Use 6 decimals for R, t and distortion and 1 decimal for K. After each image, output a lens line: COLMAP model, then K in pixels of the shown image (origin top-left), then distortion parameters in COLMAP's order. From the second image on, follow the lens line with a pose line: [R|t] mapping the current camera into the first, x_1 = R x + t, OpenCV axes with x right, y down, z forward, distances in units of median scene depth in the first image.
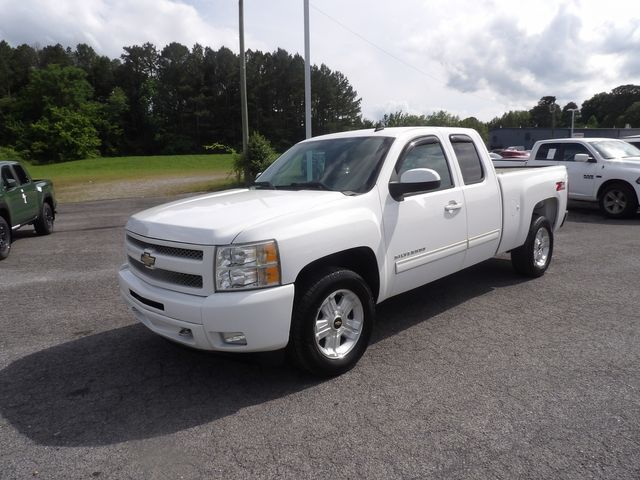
lens RADIAL K [[450.3, 0, 326.8], [0, 450.3, 233.5], [0, 0, 1]] dist [-0.013648, 0.021964]
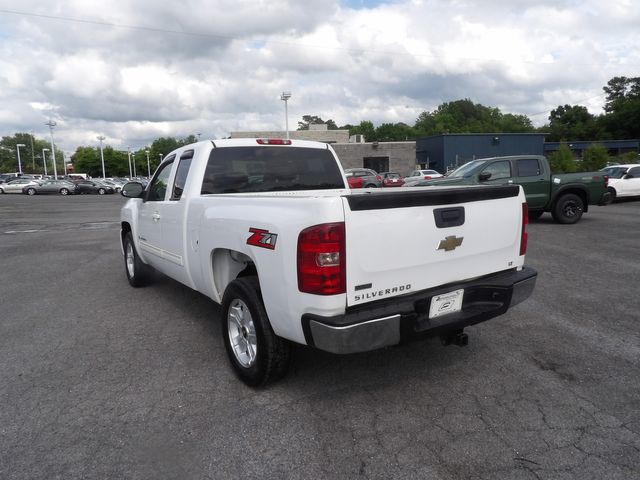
lens RADIAL K [[450.3, 0, 320.1], [0, 450.3, 232.4], [0, 0, 1]] dist [-0.013648, 0.021964]
pose [[-0.179589, 0.165439, -0.969731, 1.338010], [-0.115739, 0.975358, 0.187833, -0.287443], [0.976910, 0.145968, -0.156016, 1.583899]]
